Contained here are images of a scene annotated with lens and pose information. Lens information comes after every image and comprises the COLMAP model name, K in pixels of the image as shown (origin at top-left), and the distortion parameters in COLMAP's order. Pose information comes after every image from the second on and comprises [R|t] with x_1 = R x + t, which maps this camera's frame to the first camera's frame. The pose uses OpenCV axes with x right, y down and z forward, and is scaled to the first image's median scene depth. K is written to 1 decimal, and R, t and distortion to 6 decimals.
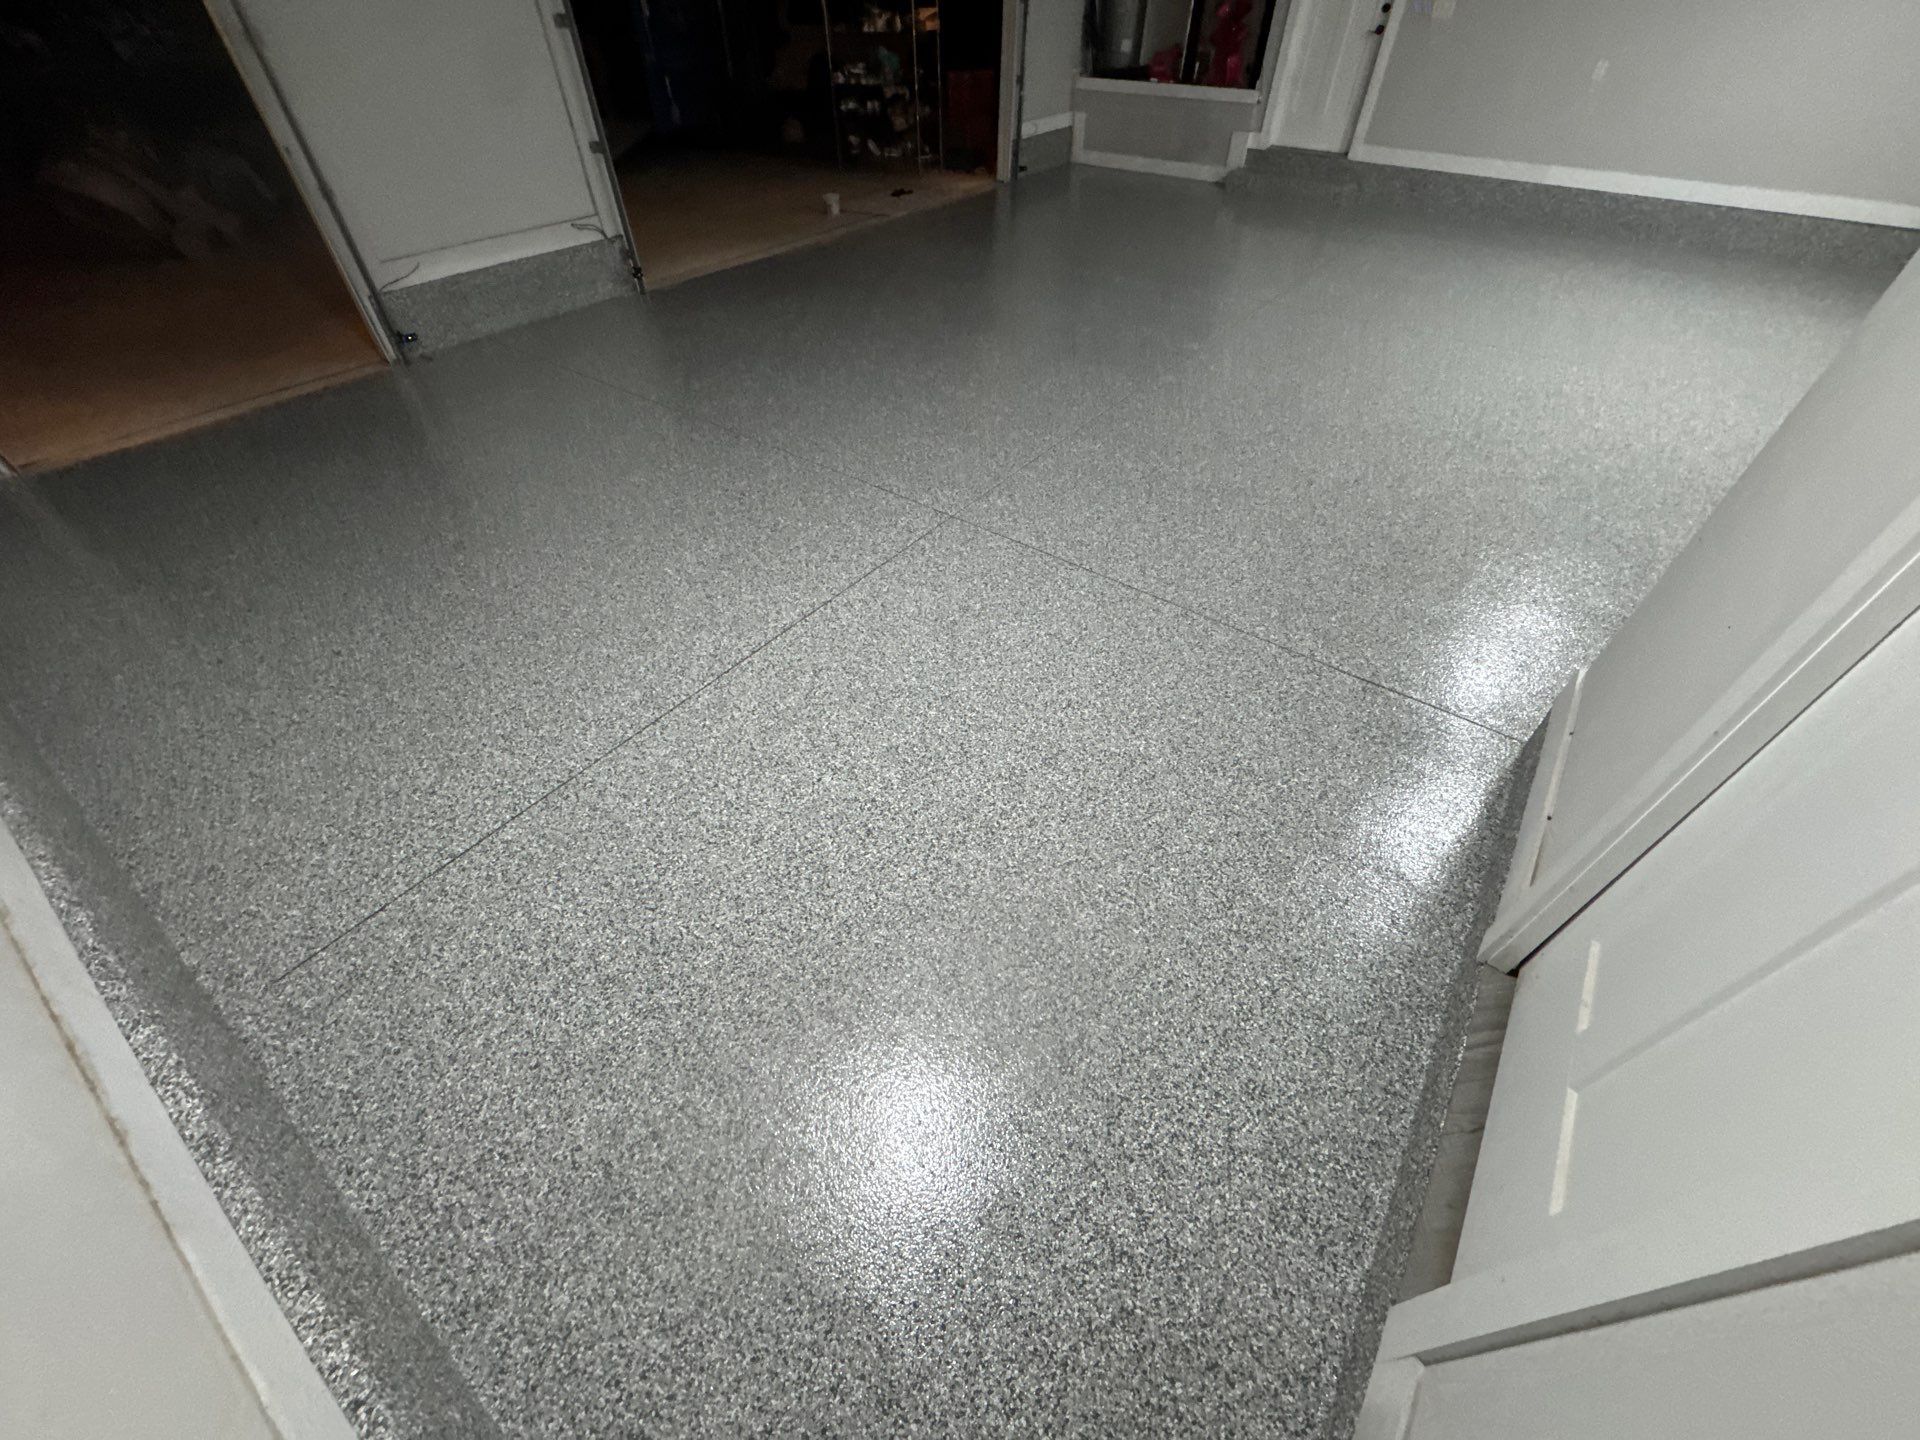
lens RADIAL K [[764.4, 0, 953.9], [0, 764.4, 711.6], [0, 0, 1]] dist [-0.002243, -0.000053]
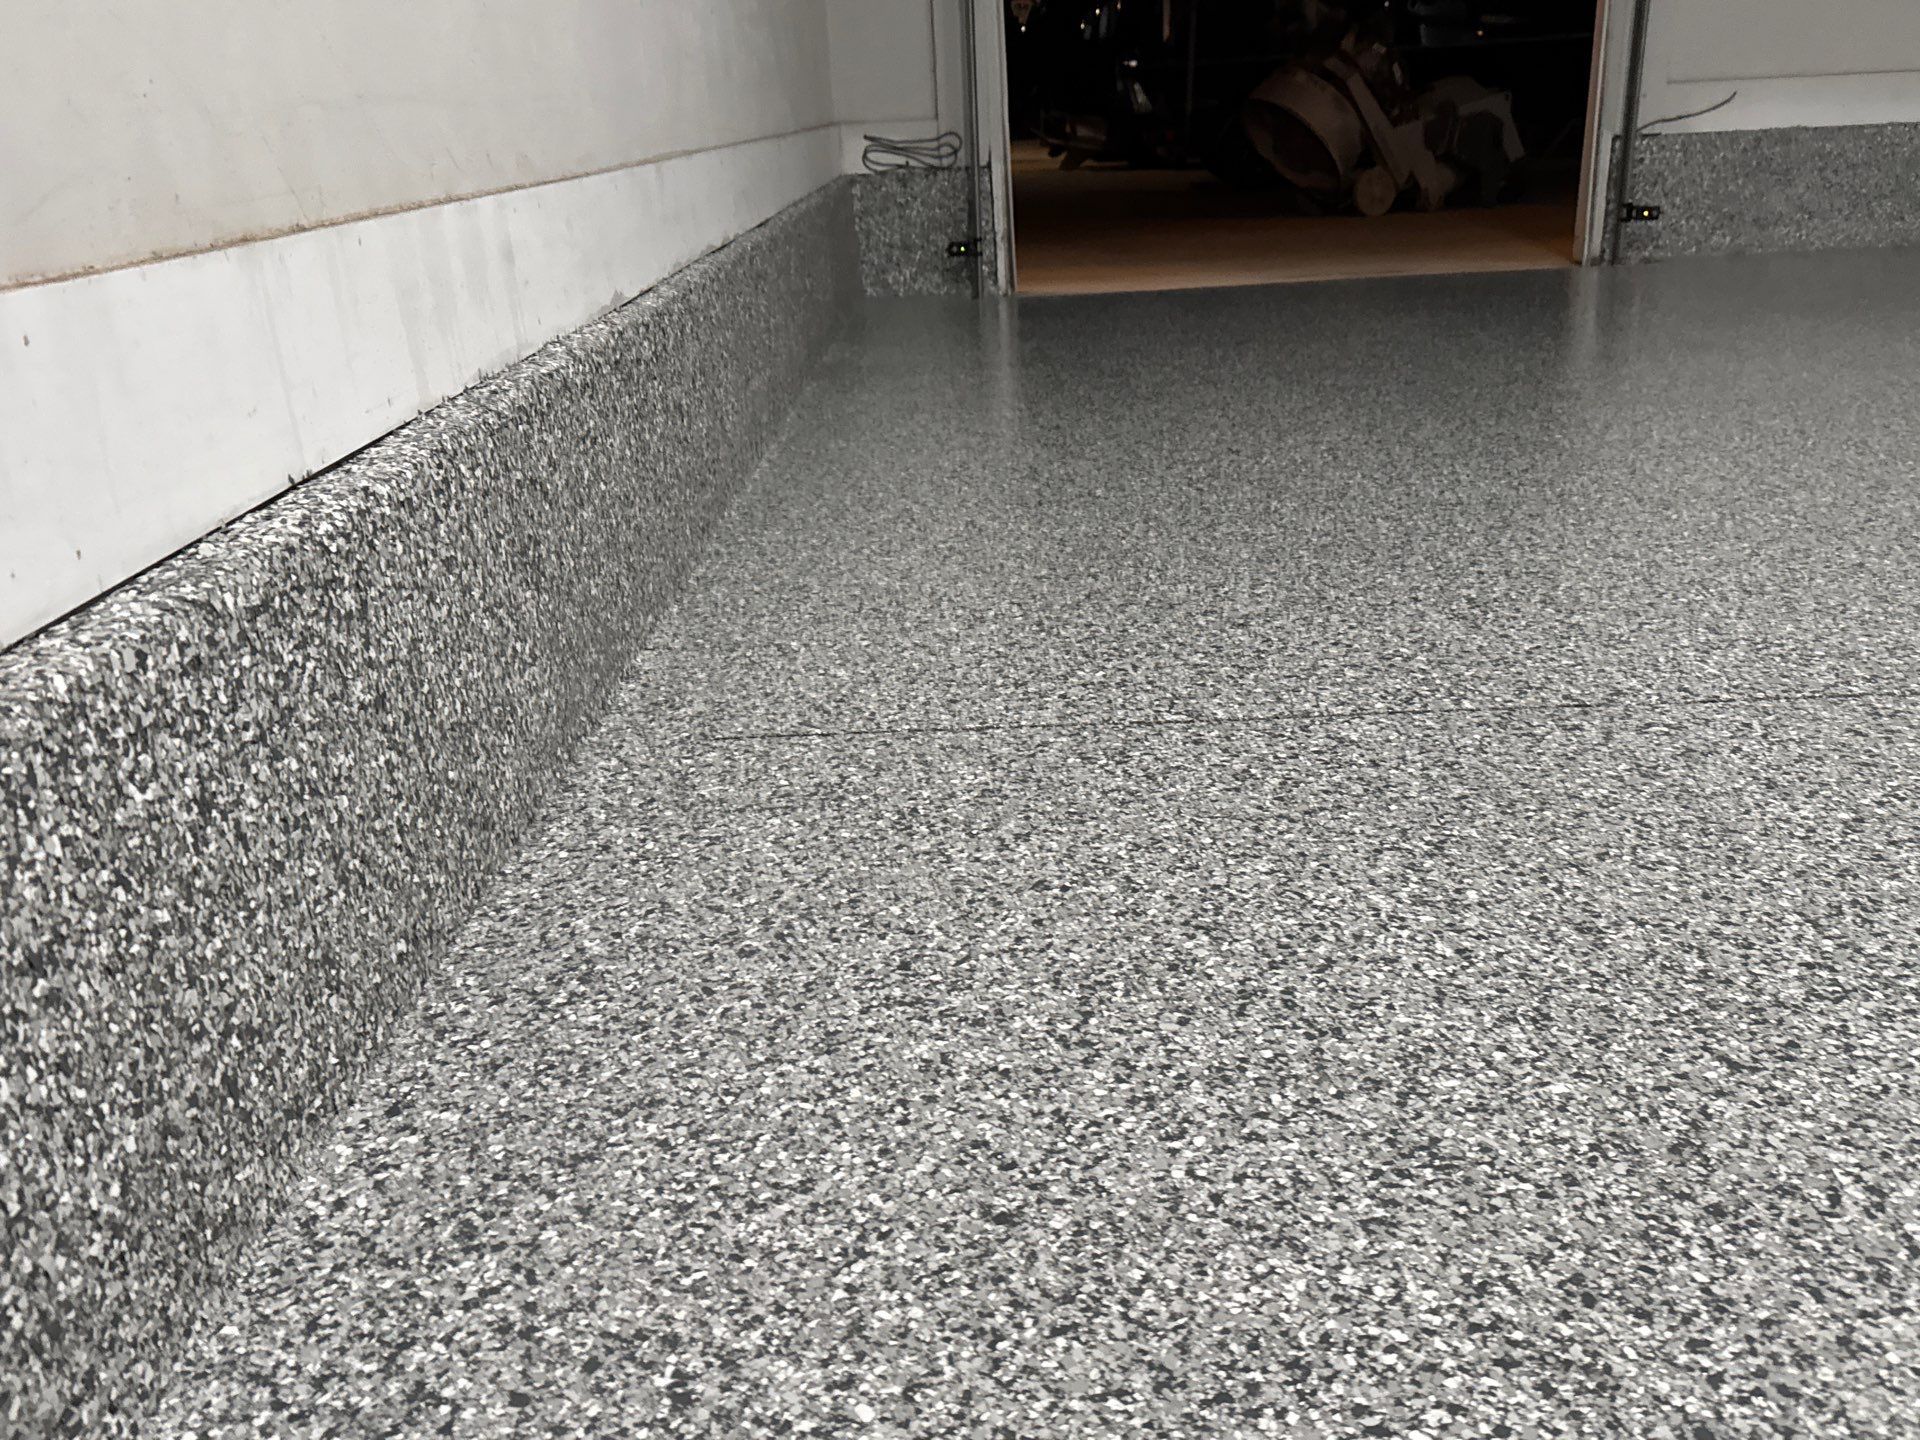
lens RADIAL K [[1577.9, 0, 960.0], [0, 1577.9, 720.0], [0, 0, 1]] dist [0.165046, -0.305614]
pose [[0.585523, 0.268085, -0.765045, -0.210871], [-0.541339, 0.831782, -0.122841, 0.366749], [0.603419, 0.486075, 0.632152, 0.560955]]
